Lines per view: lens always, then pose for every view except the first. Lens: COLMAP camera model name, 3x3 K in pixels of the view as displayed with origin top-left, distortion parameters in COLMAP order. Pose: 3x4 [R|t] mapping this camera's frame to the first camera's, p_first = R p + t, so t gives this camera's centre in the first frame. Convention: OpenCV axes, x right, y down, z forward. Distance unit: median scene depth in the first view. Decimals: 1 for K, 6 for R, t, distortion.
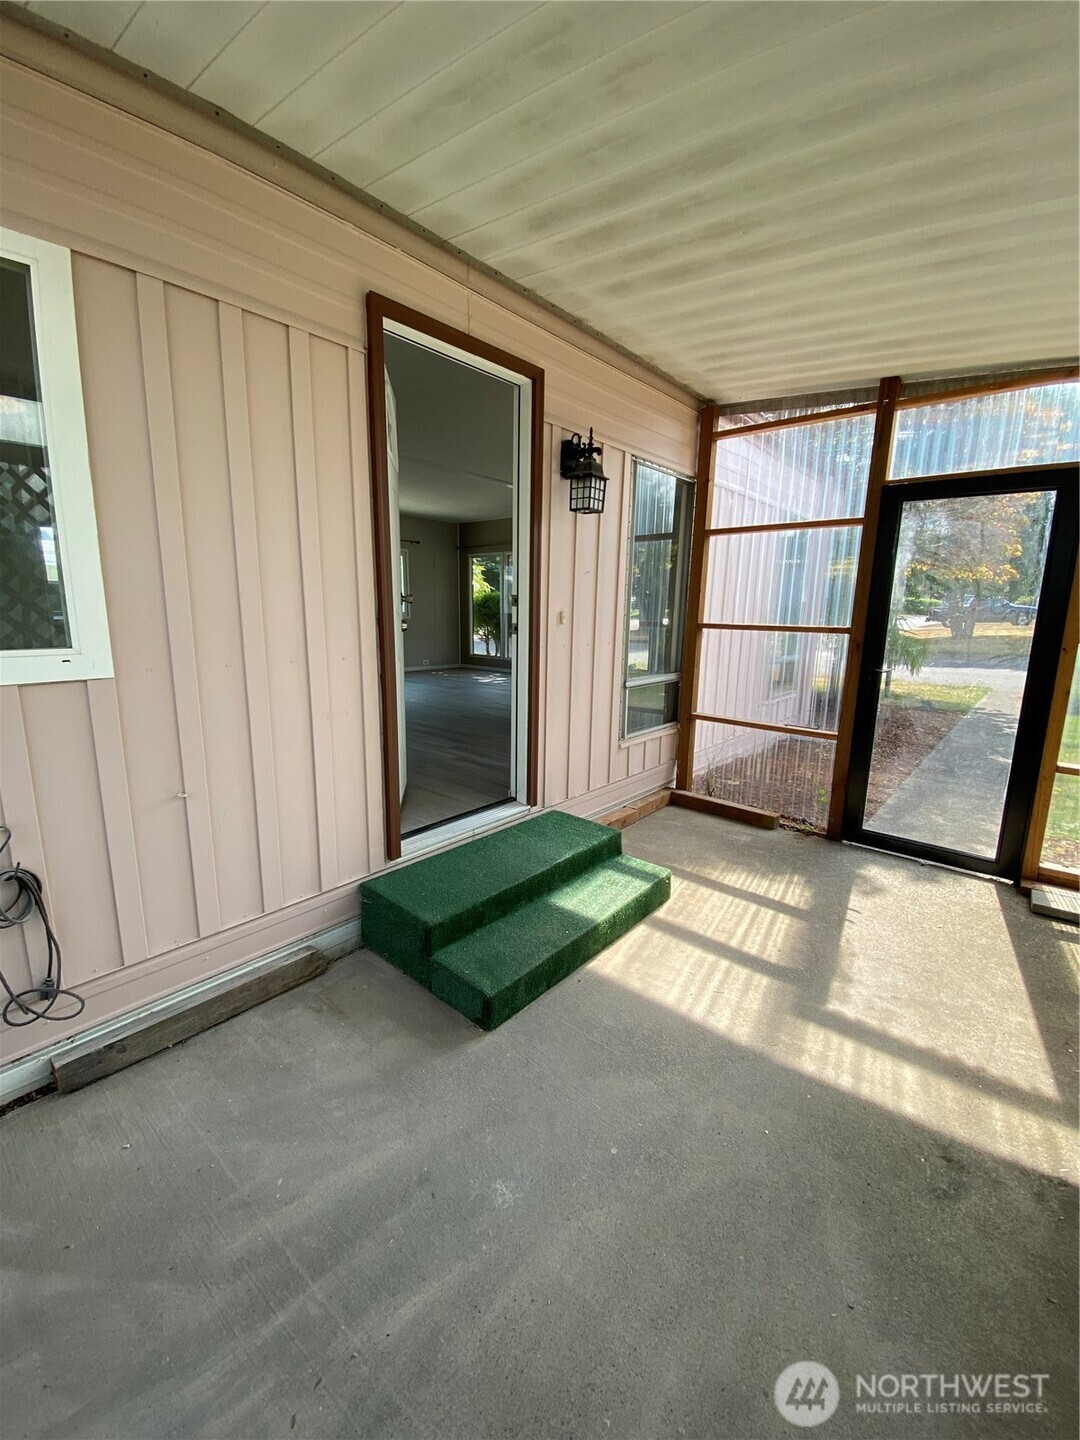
lens RADIAL K [[583.7, 0, 540.0], [0, 583.7, 720.0], [0, 0, 1]] dist [0.008261, -0.017226]
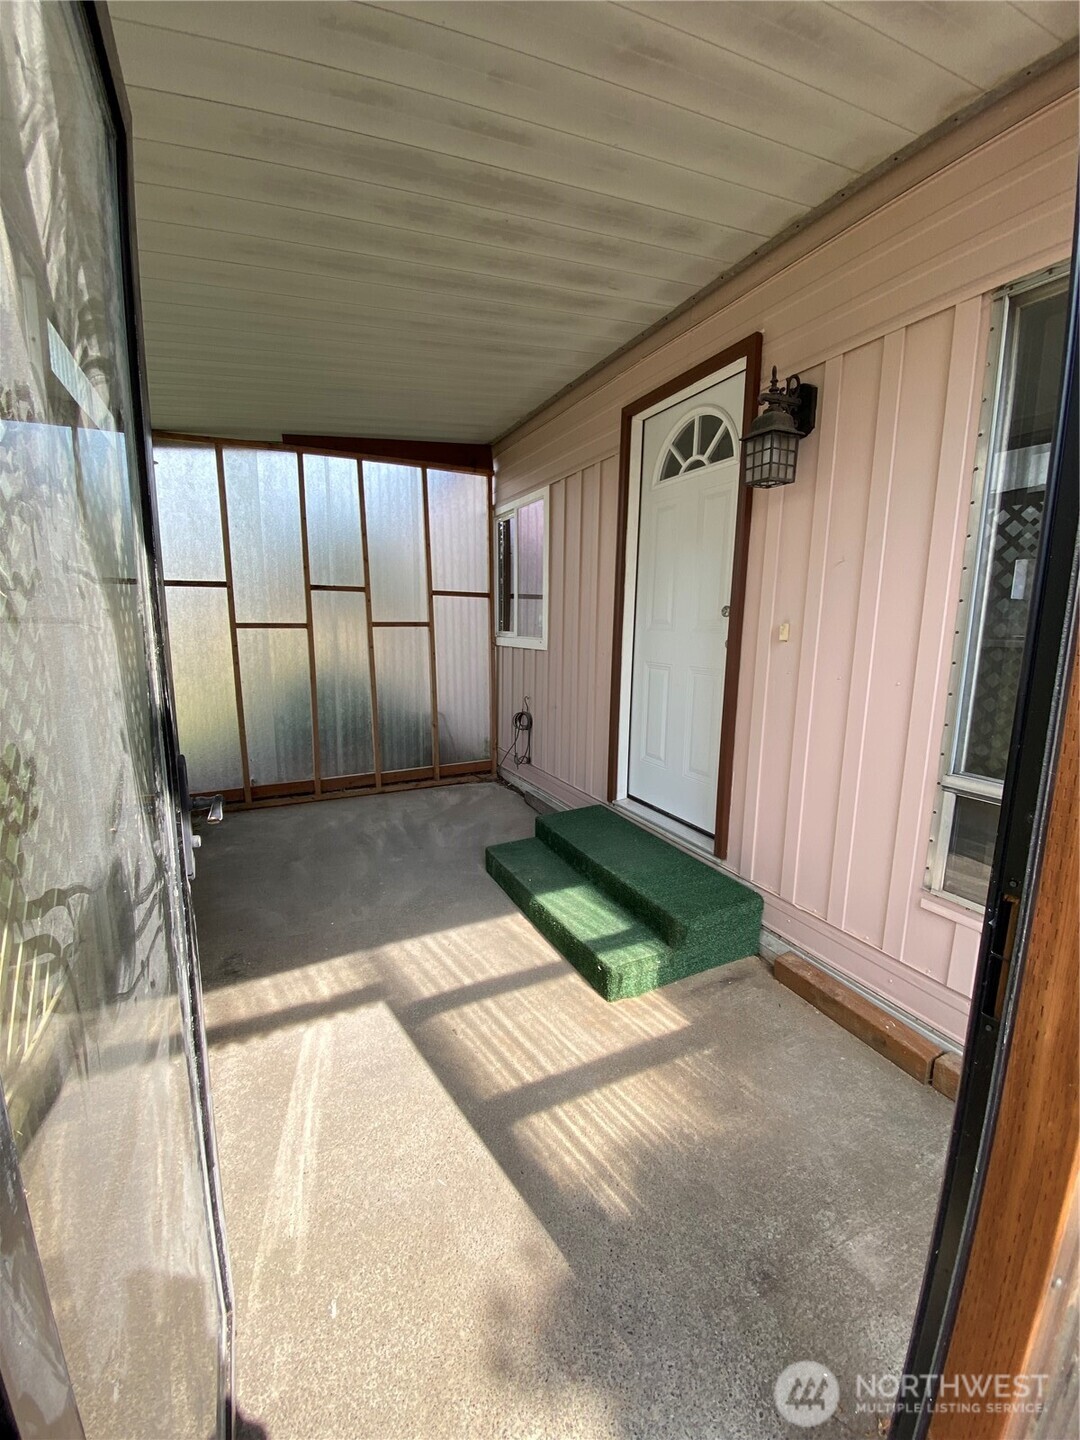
lens RADIAL K [[583.7, 0, 540.0], [0, 583.7, 720.0], [0, 0, 1]] dist [0.008261, -0.017226]
pose [[-0.388245, 0.132513, -0.911979, 1.074561], [-0.199499, 0.954056, 0.223557, -0.226775], [0.899703, 0.268734, -0.343972, 1.308584]]
